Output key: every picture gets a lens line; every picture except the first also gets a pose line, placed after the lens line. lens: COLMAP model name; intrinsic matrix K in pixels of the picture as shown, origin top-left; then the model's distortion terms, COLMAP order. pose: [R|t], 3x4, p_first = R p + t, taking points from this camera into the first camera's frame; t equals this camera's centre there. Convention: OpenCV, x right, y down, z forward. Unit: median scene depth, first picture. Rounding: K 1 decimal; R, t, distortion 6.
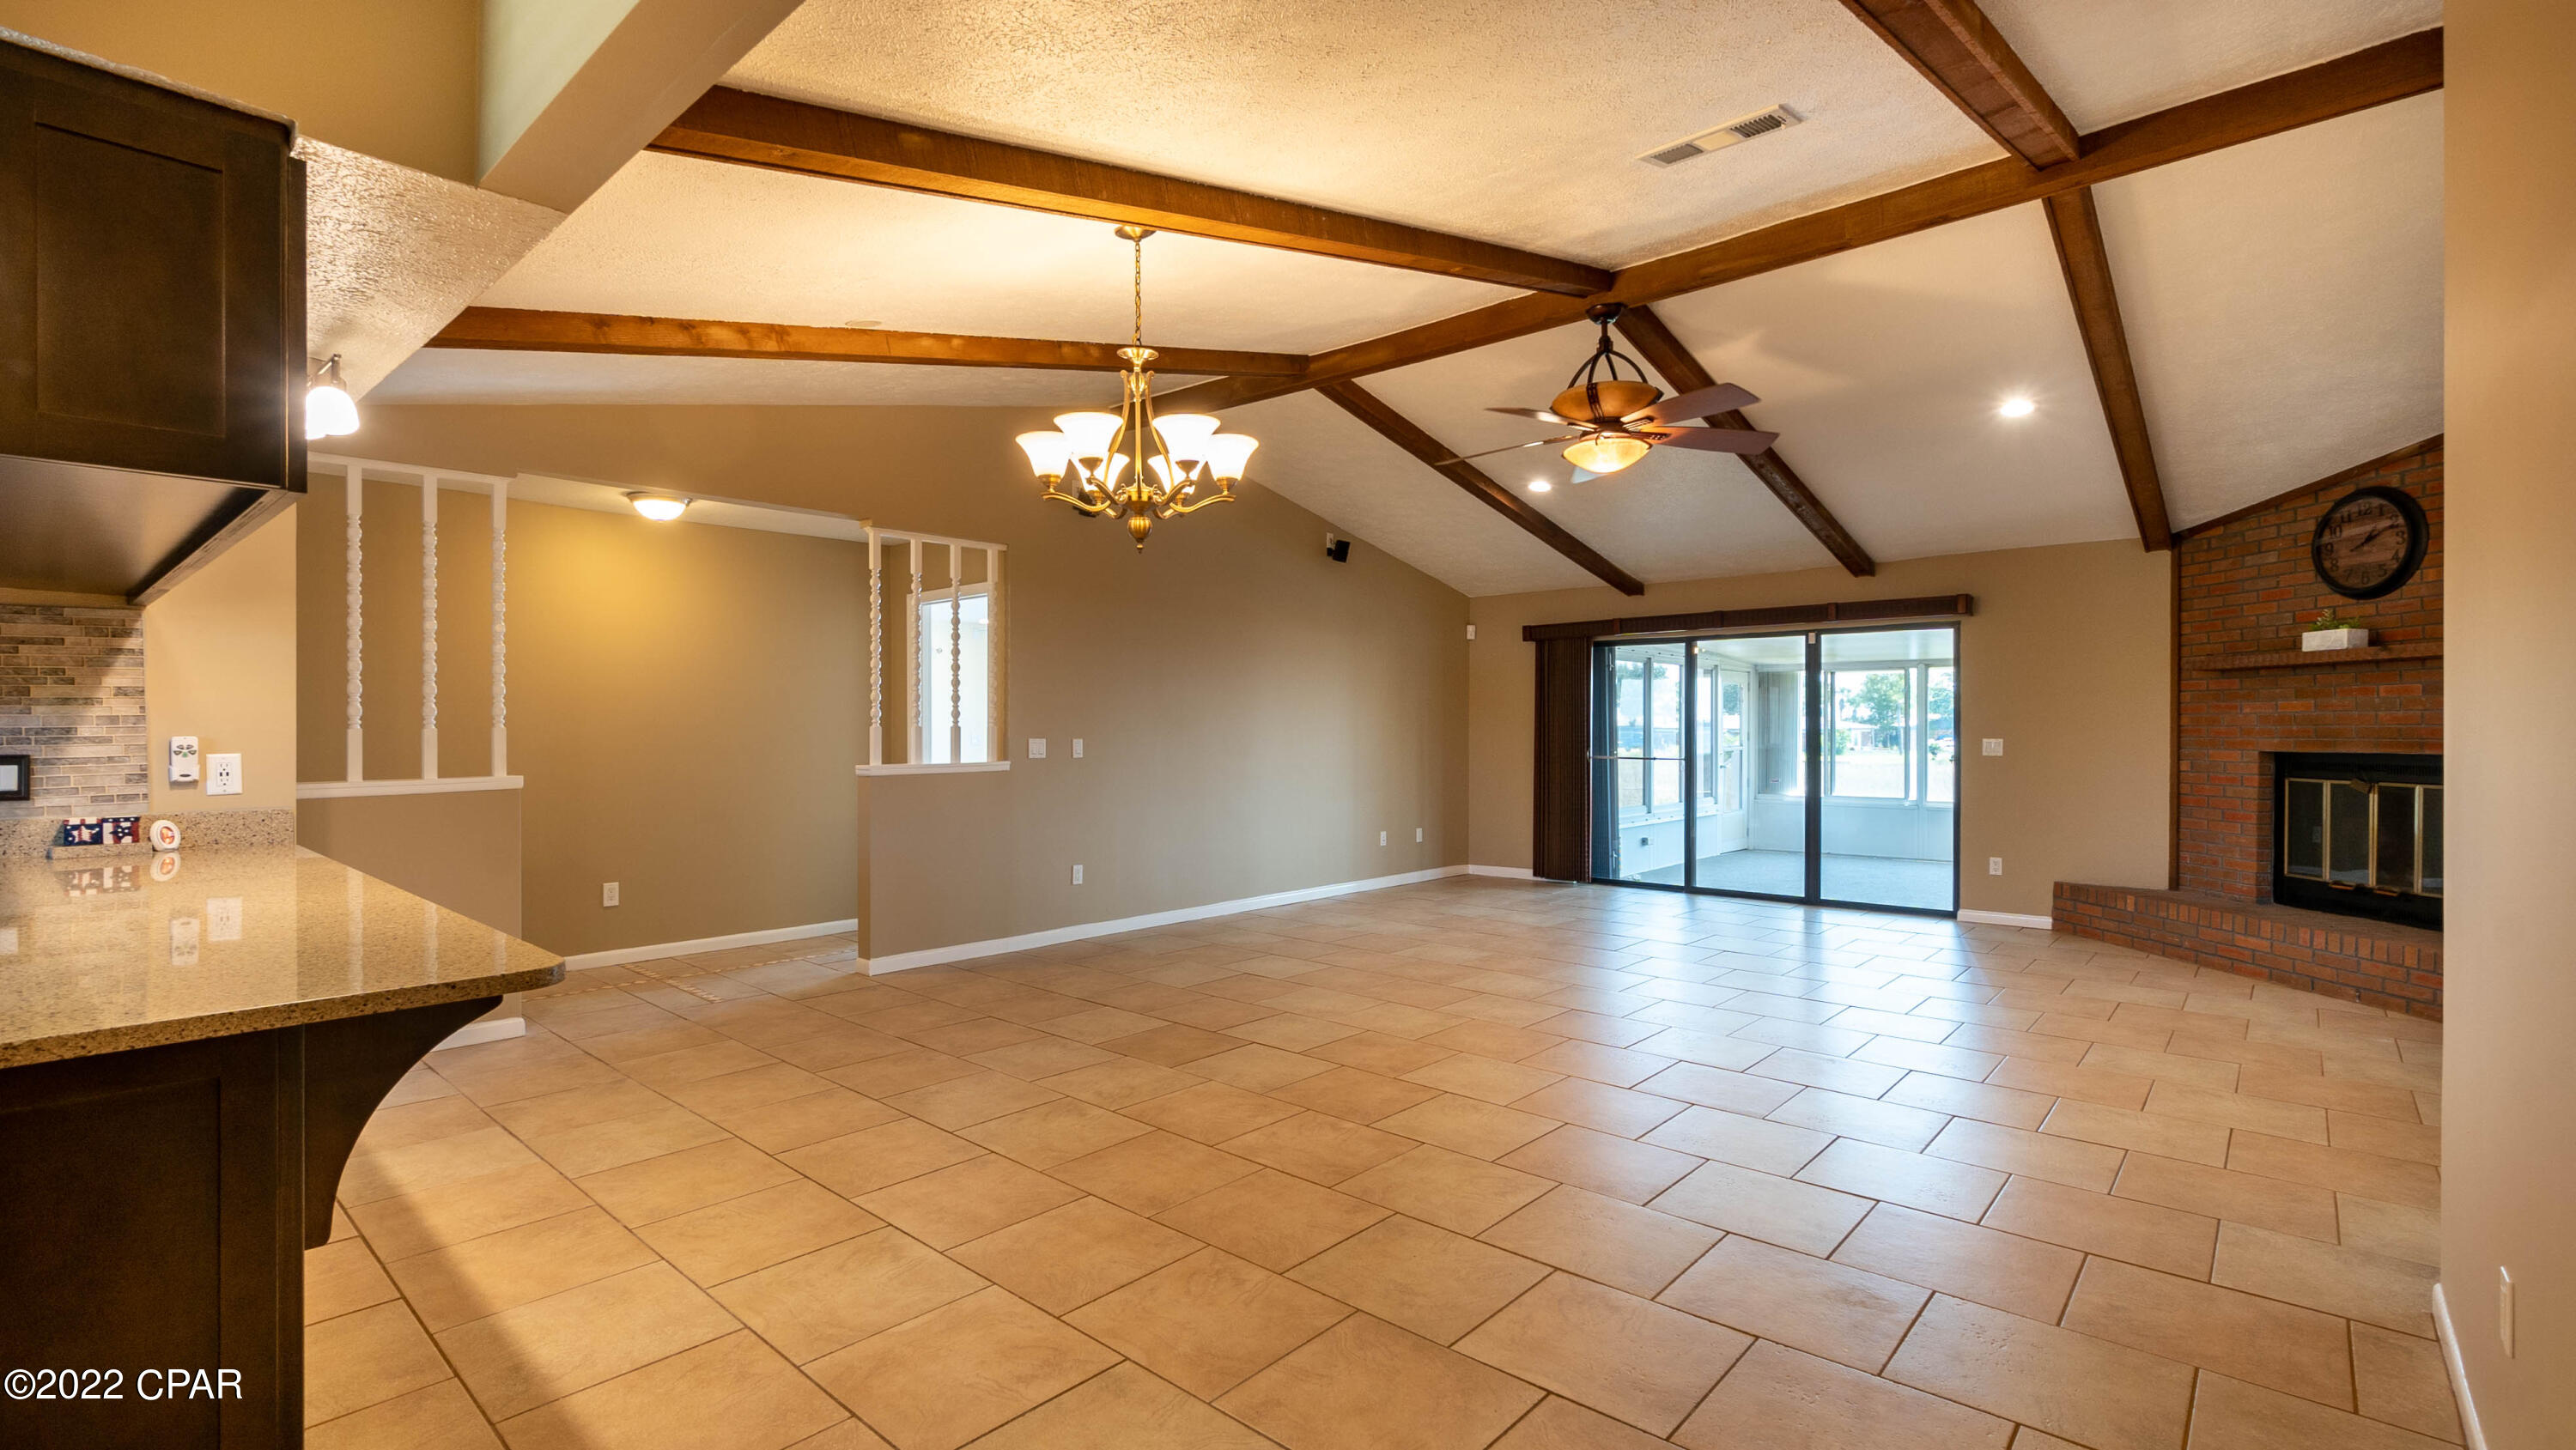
lens RADIAL K [[1138.9, 0, 1278.0], [0, 1138.9, 729.4], [0, 0, 1]] dist [-0.000701, -0.000634]
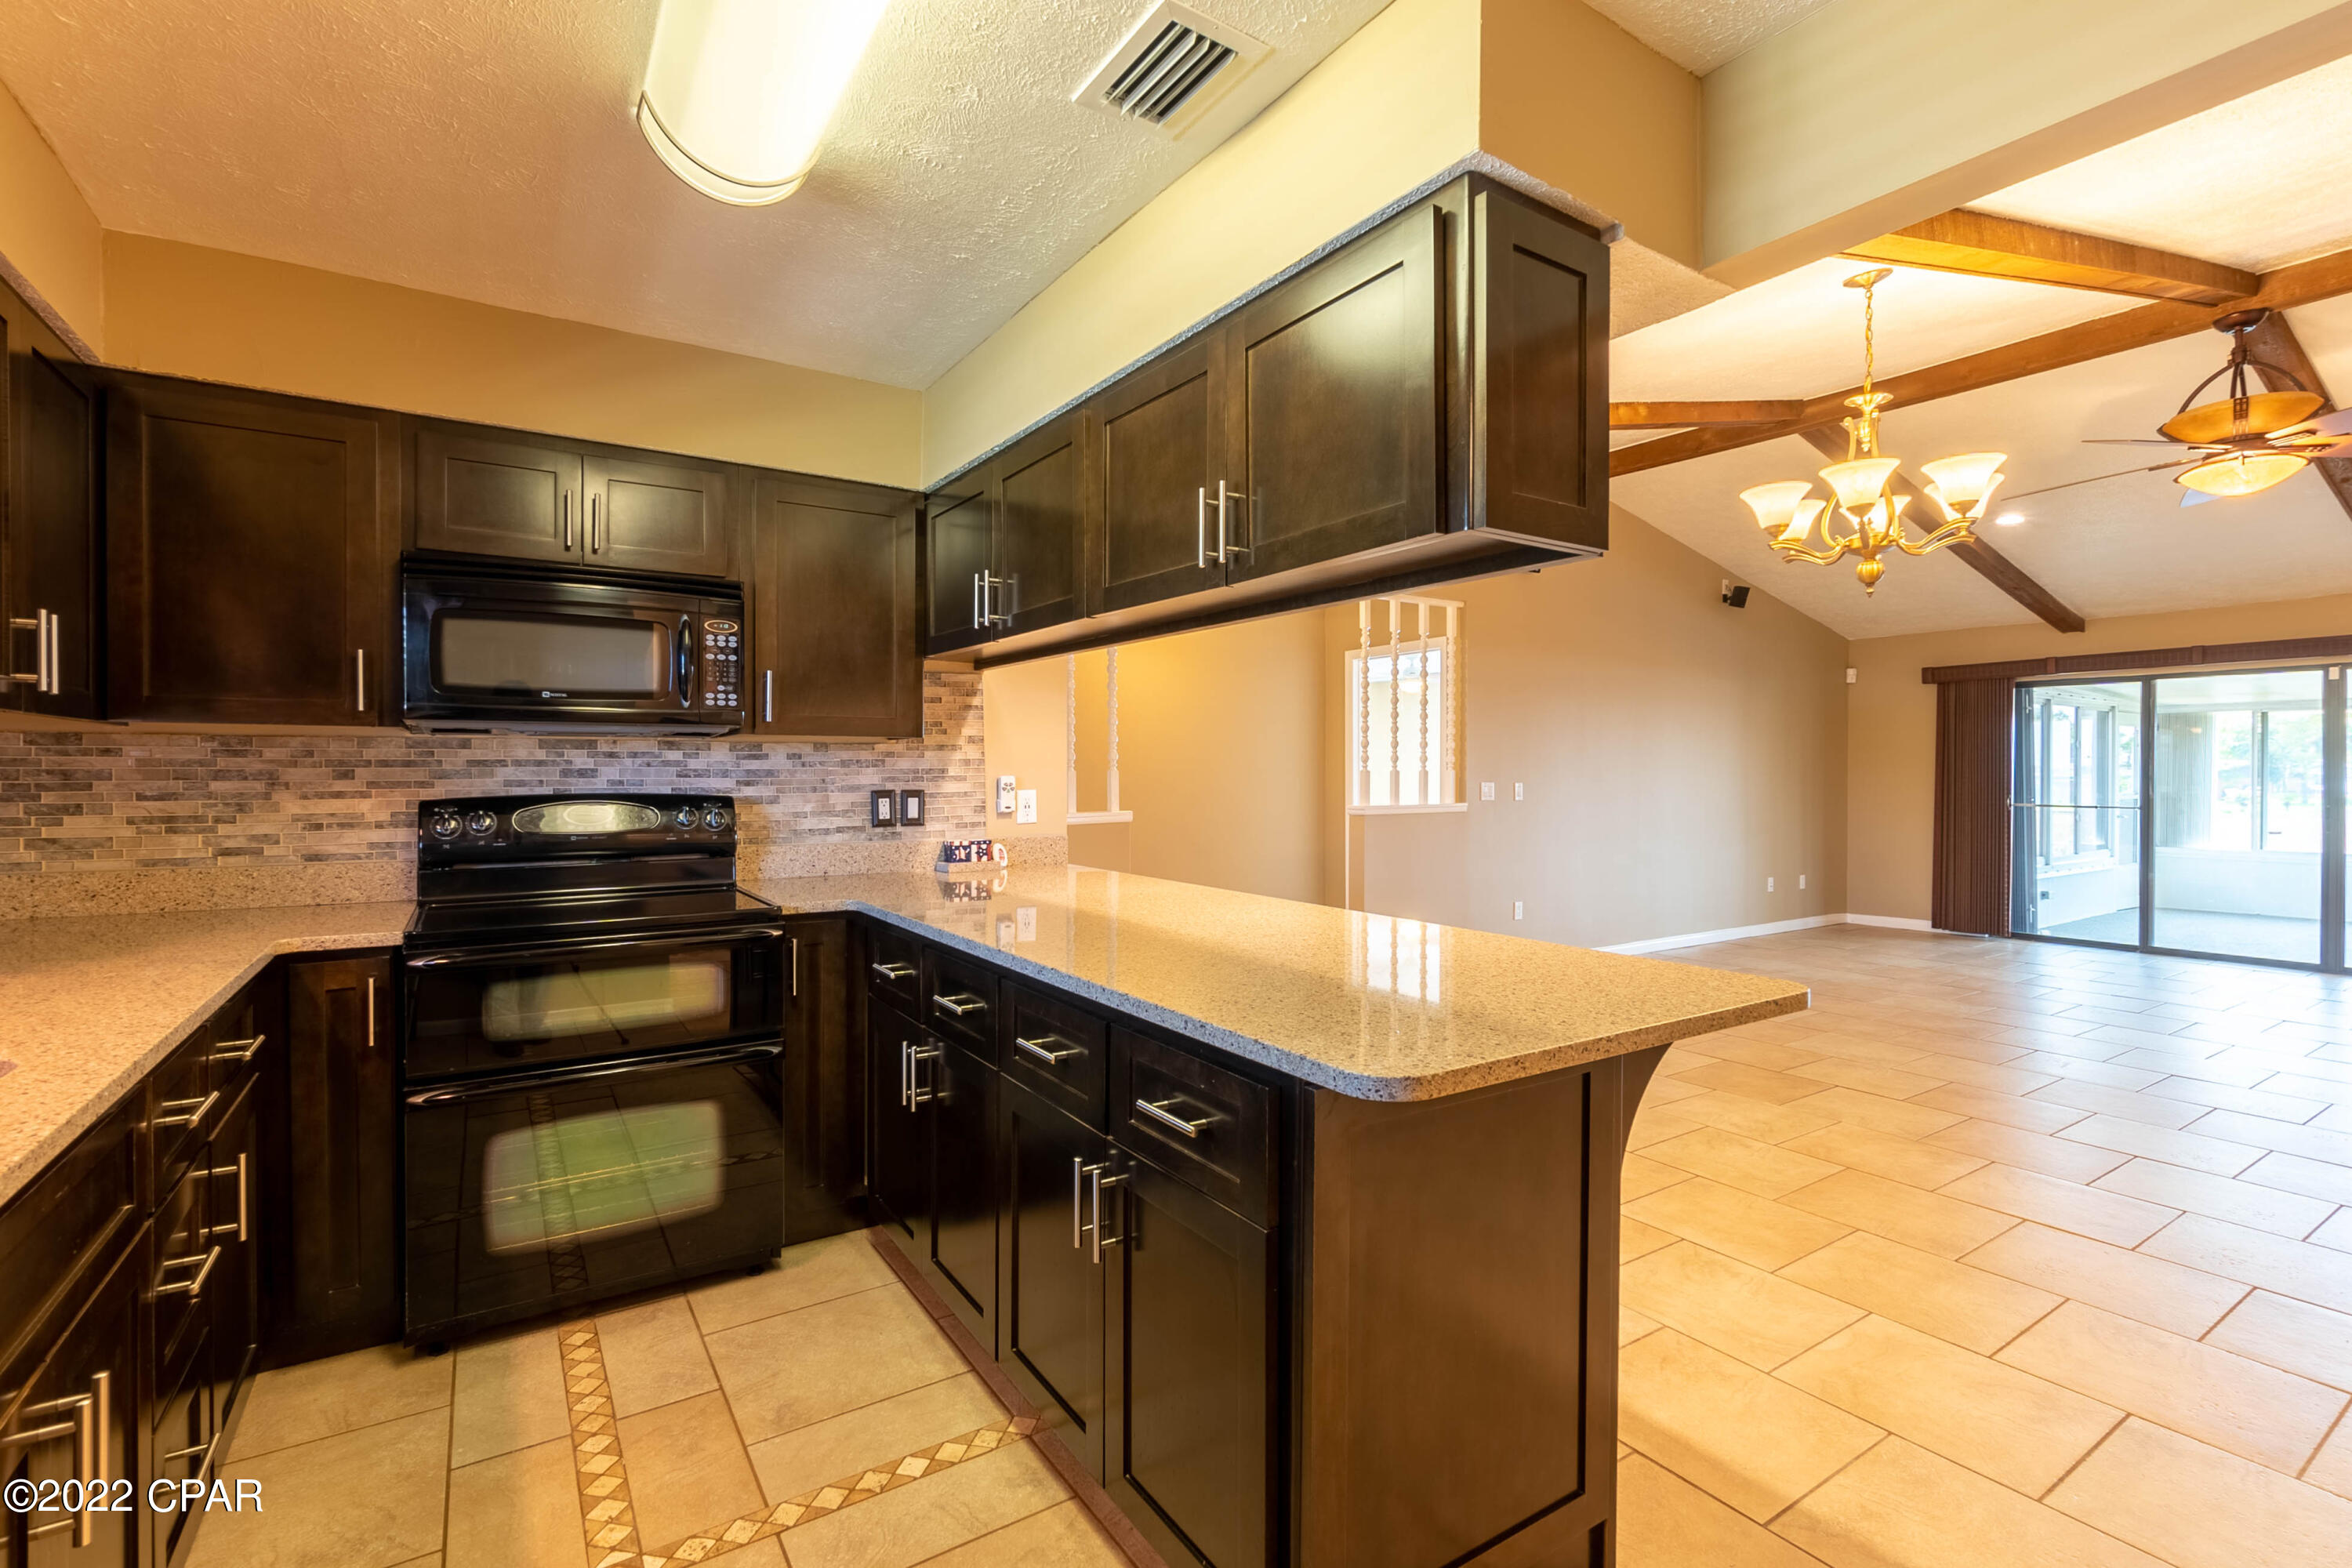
lens RADIAL K [[1049.0, 0, 1175.2], [0, 1049.0, 777.8], [0, 0, 1]] dist [-0.000006, 0.000586]
pose [[0.967117, 0.003792, -0.254305, -0.280971], [-0.003138, 0.999991, 0.002975, 0.002404], [0.254314, -0.002079, 0.967119, -0.032022]]
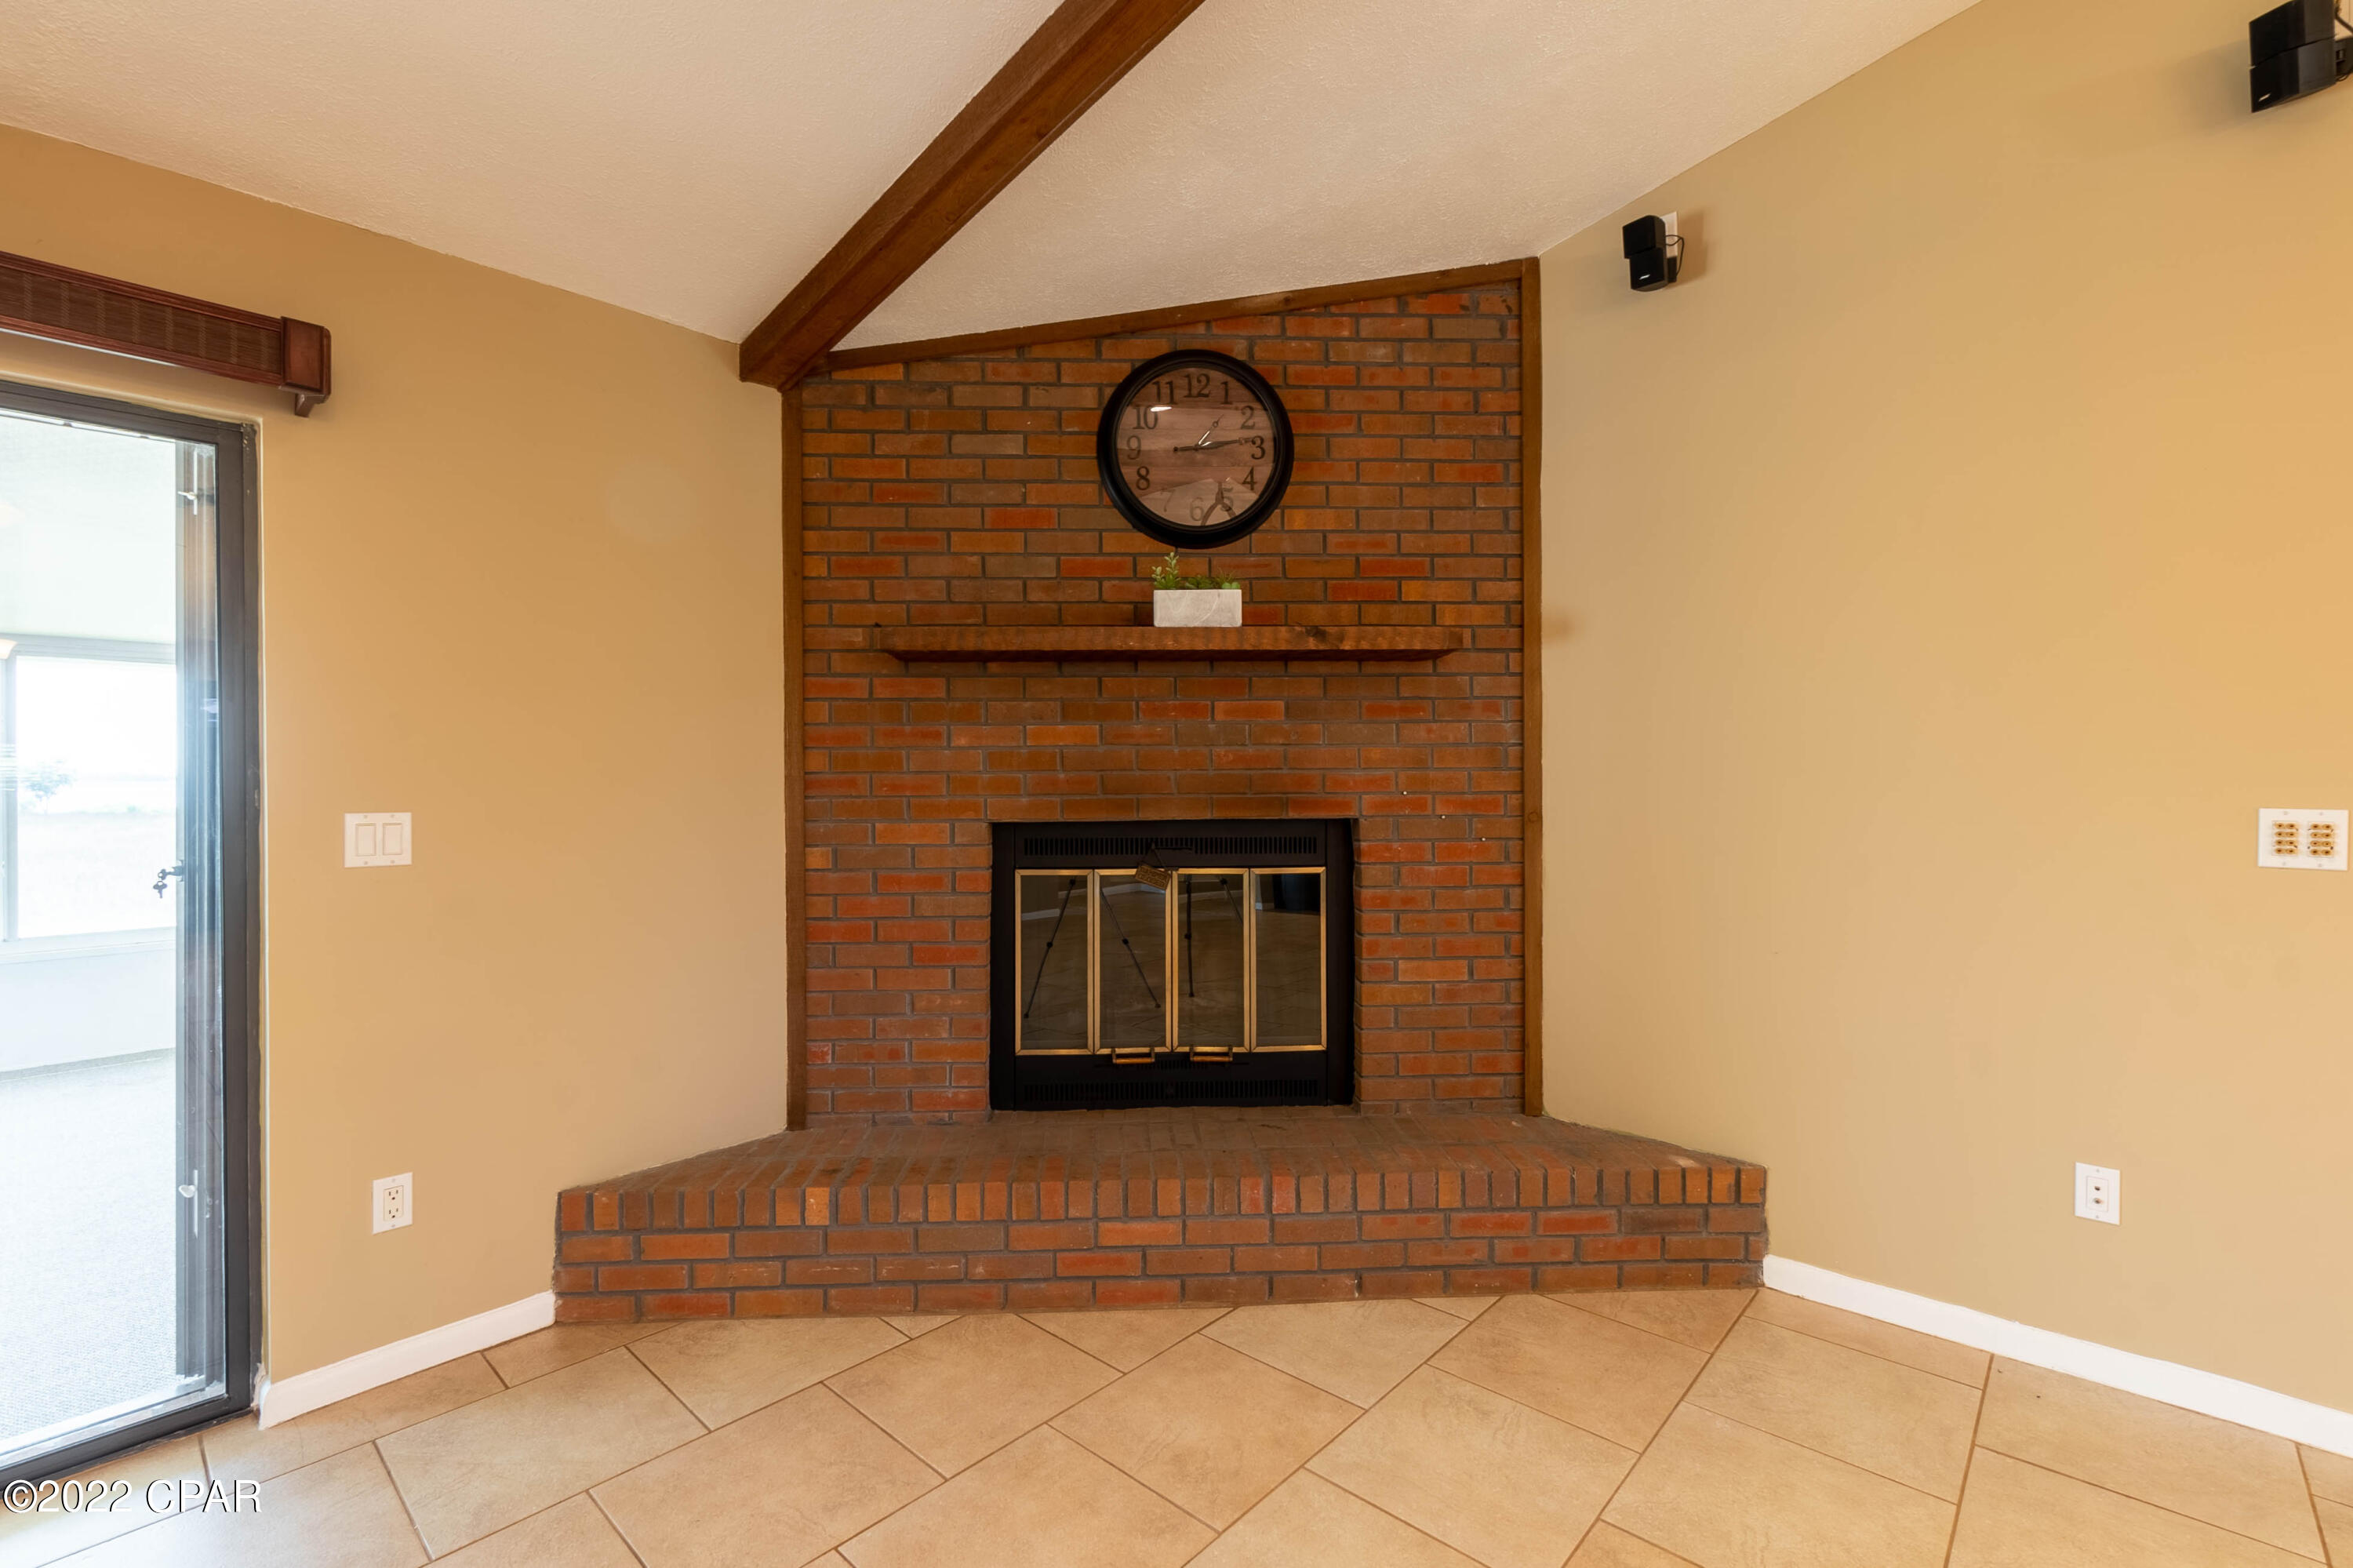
lens RADIAL K [[1044.0, 0, 1165.0], [0, 1044.0, 782.8], [0, 0, 1]] dist [-0.002549, 0.000231]
pose [[0.015962, -0.007083, 0.999848, 0.432143], [0.006786, 0.999953, 0.006975, -0.001364], [-0.999850, 0.006674, 0.016009, 0.995020]]
